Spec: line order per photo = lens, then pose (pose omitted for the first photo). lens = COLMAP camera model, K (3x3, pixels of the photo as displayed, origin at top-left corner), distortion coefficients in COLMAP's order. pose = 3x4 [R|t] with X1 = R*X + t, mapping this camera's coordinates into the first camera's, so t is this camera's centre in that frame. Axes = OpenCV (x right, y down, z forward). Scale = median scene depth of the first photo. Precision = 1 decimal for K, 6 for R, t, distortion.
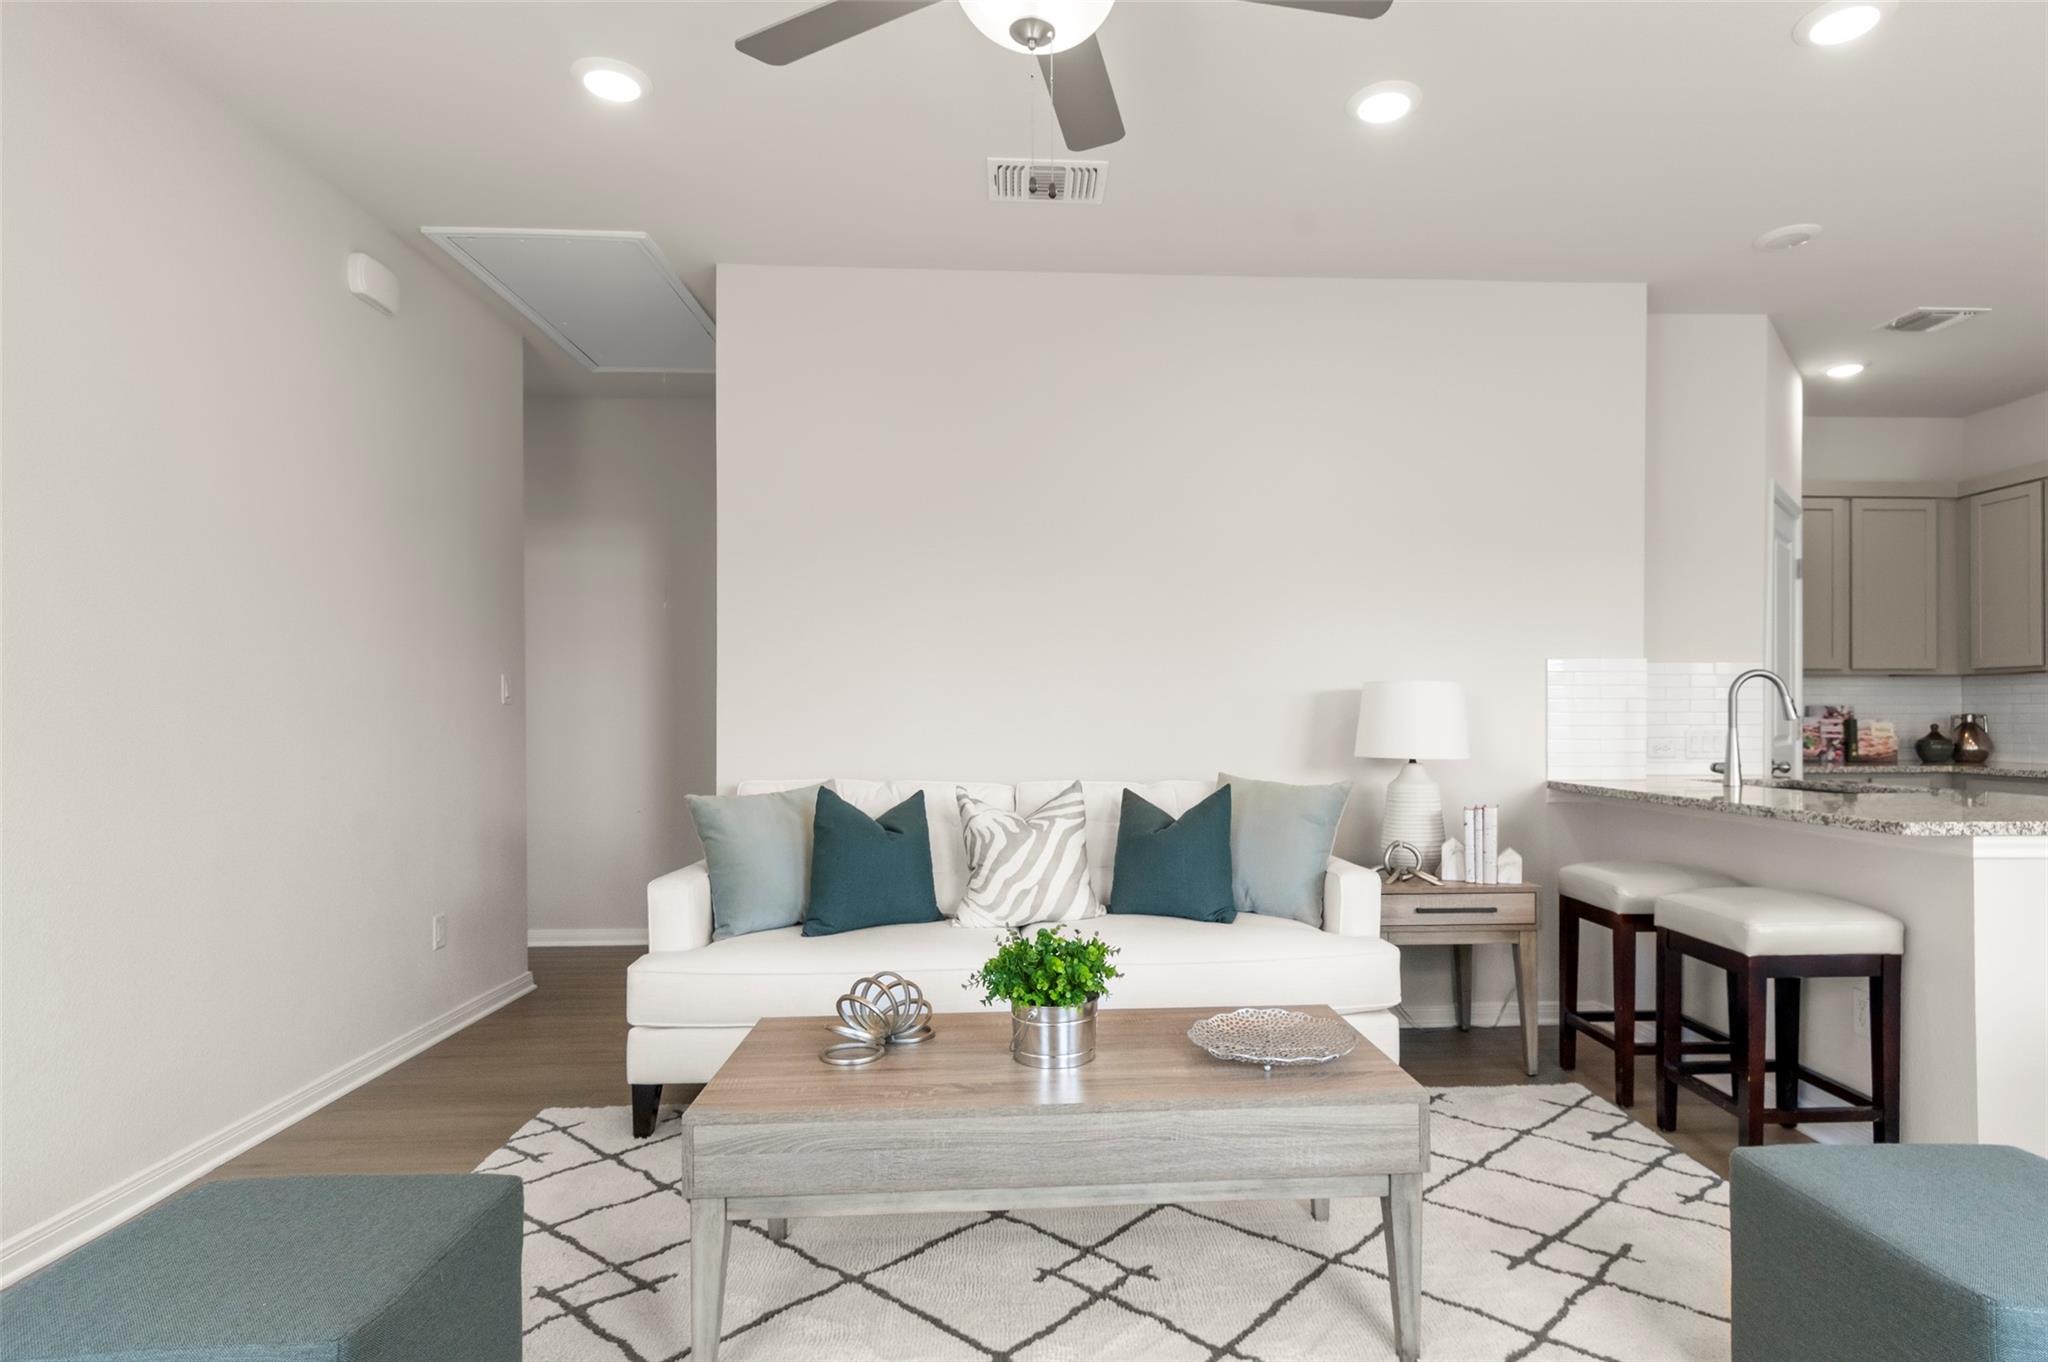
lens RADIAL K [[1093.2, 0, 1068.4], [0, 1093.2, 722.3], [0, 0, 1]] dist [-0.000370, 0.001597]
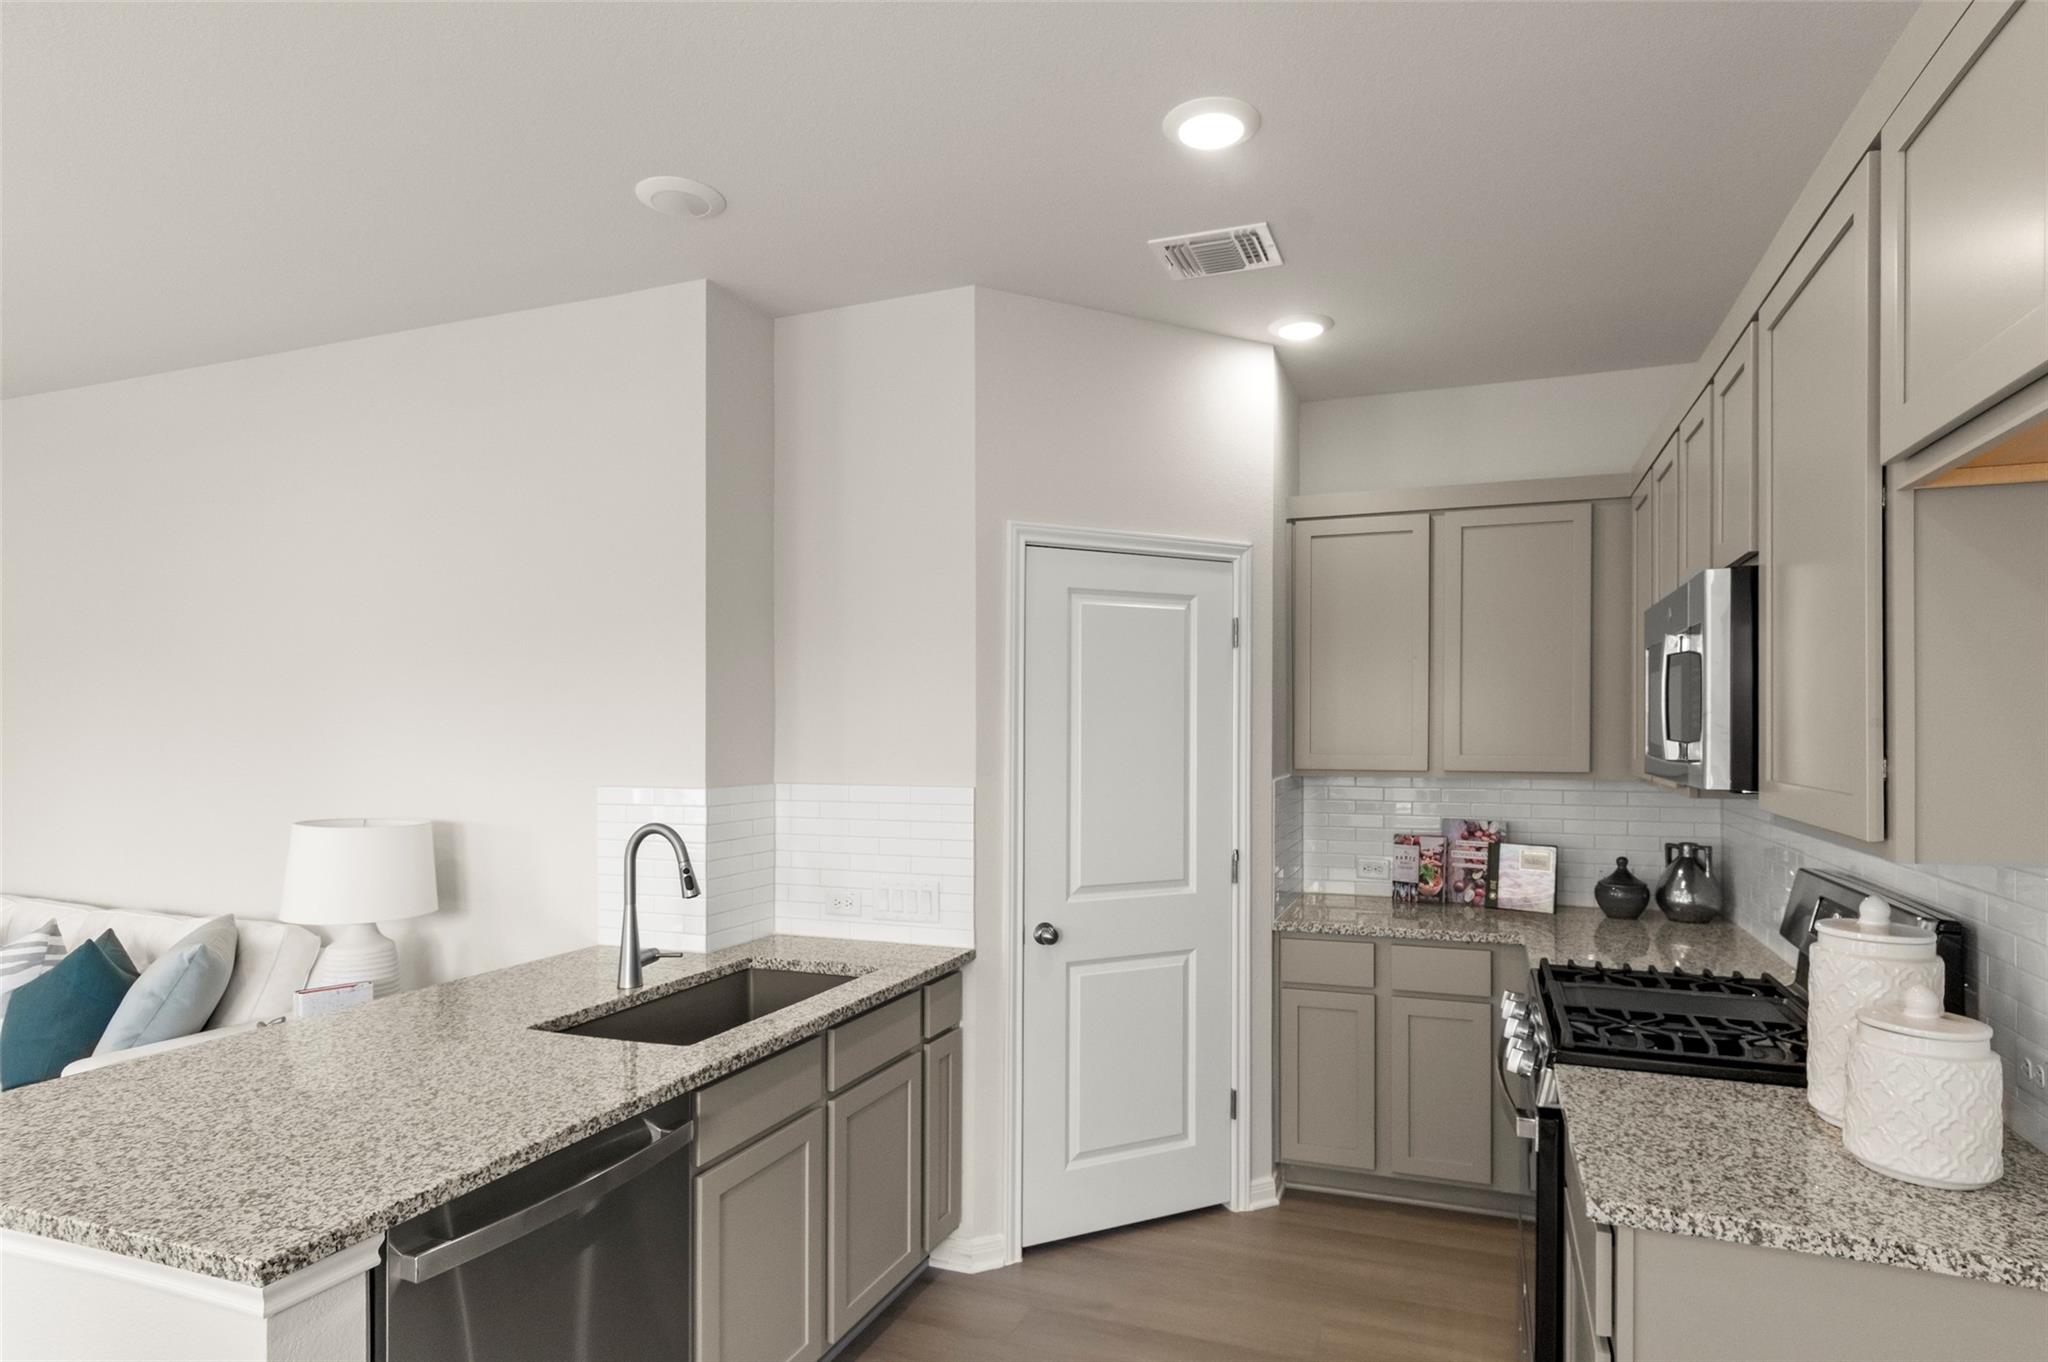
lens RADIAL K [[1093.2, 0, 1068.4], [0, 1093.2, 722.3], [0, 0, 1]] dist [-0.000370, 0.001597]
pose [[0.922105, 0.000213, -0.386939, 0.741424], [-0.002151, 0.999987, -0.004573, -0.072379], [0.386933, 0.005049, 0.922094, 0.296403]]
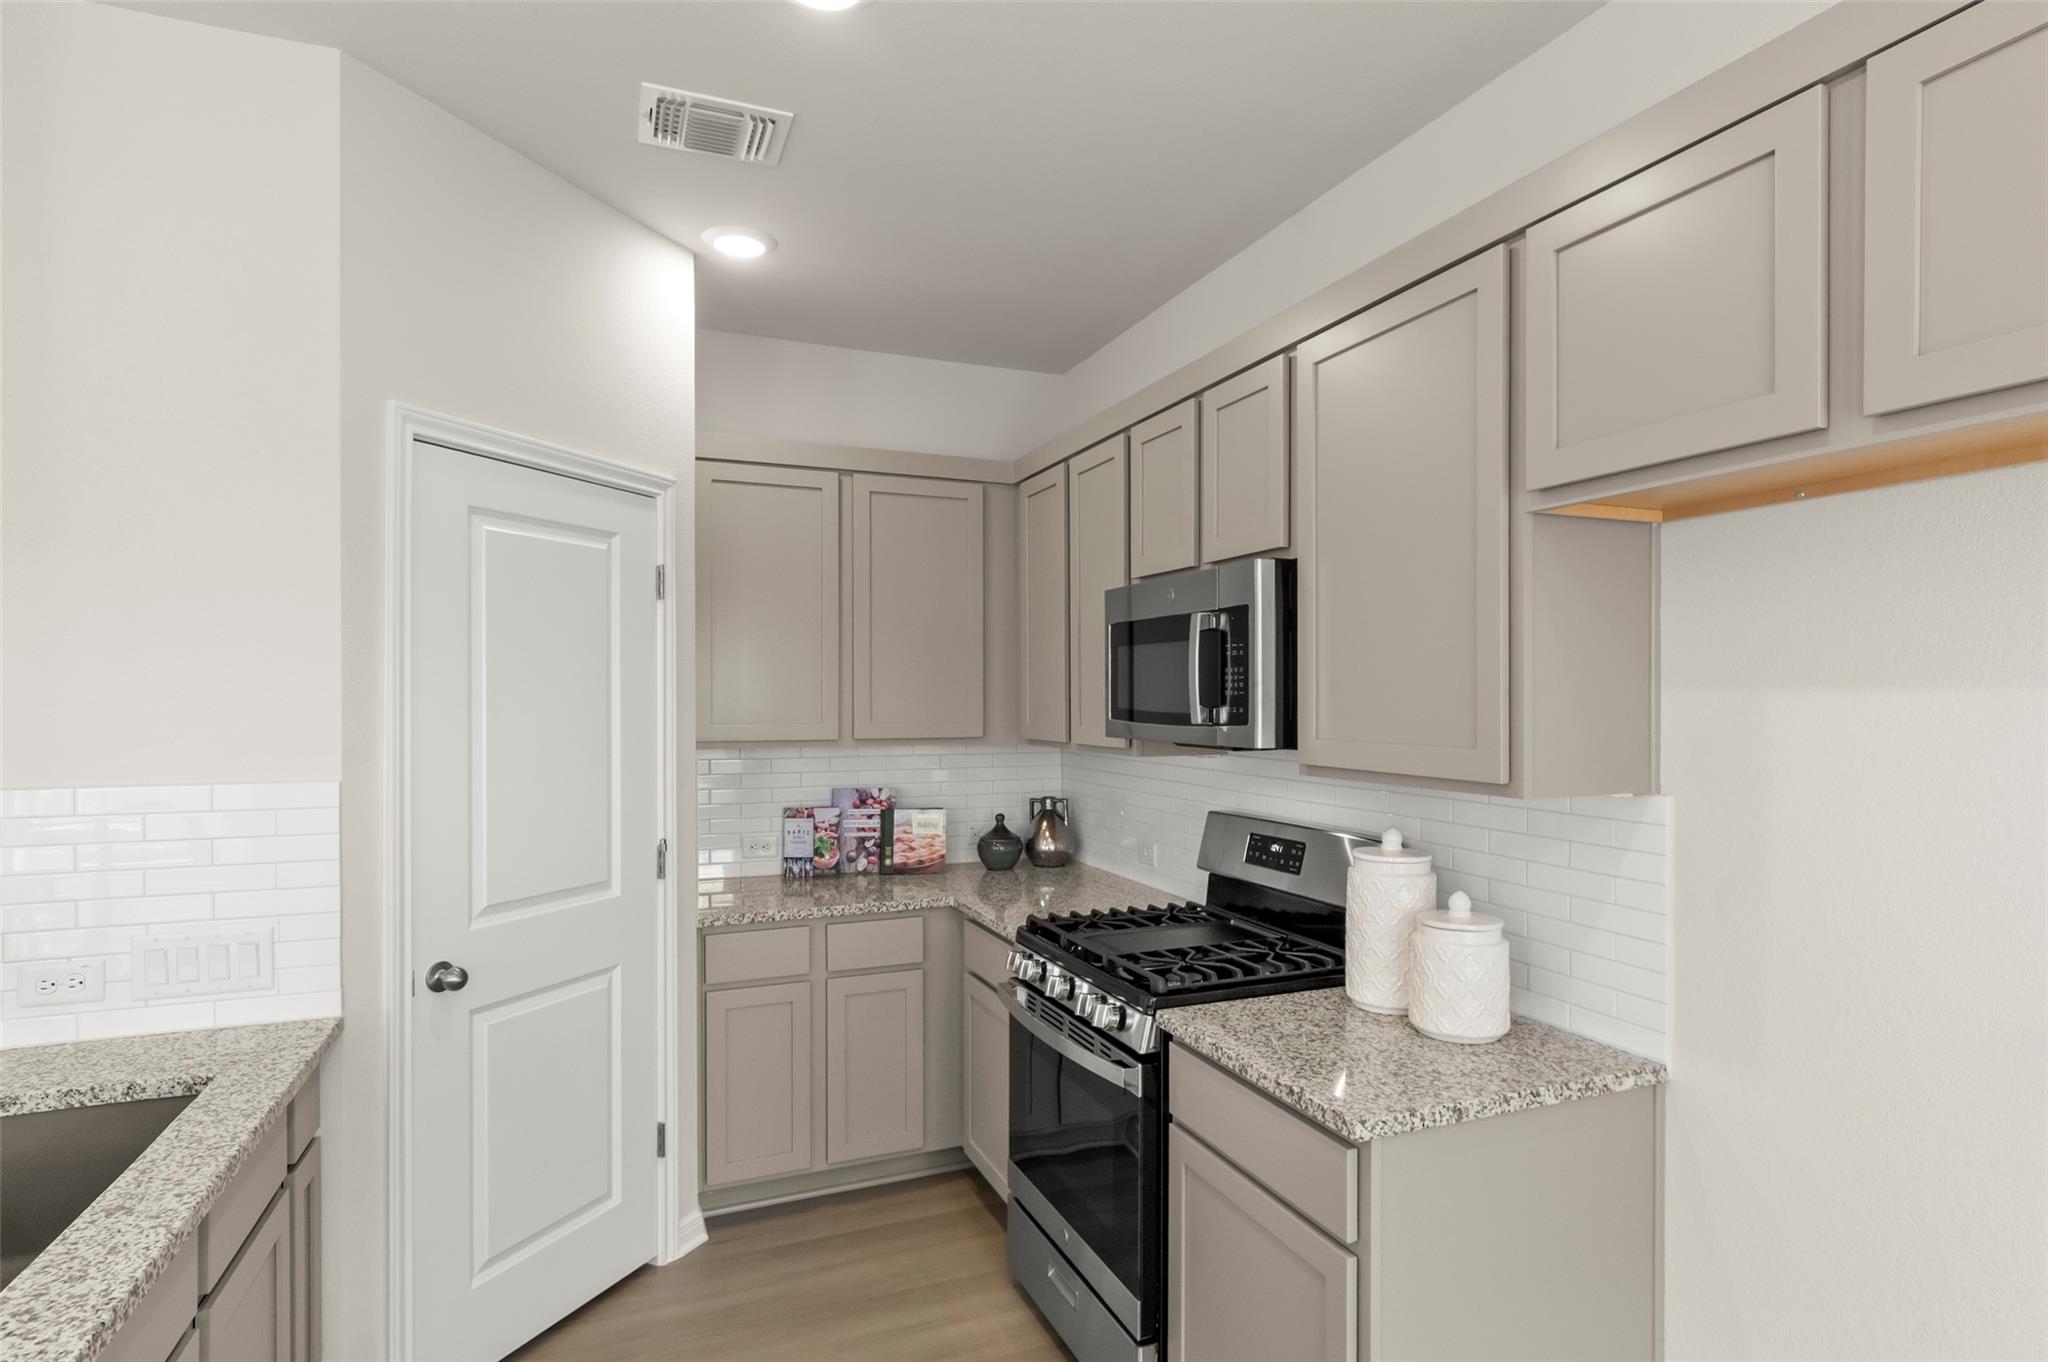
lens RADIAL K [[1099.0, 0, 1070.5], [0, 1099.0, 698.1], [0, 0, 1]] dist [-0.002075, -0.003057]
pose [[0.934667, 0.001149, 0.355523, 0.588591], [-0.001331, 0.999999, 0.000269, -0.071129], [-0.355523, -0.000725, 0.934667, 0.341905]]
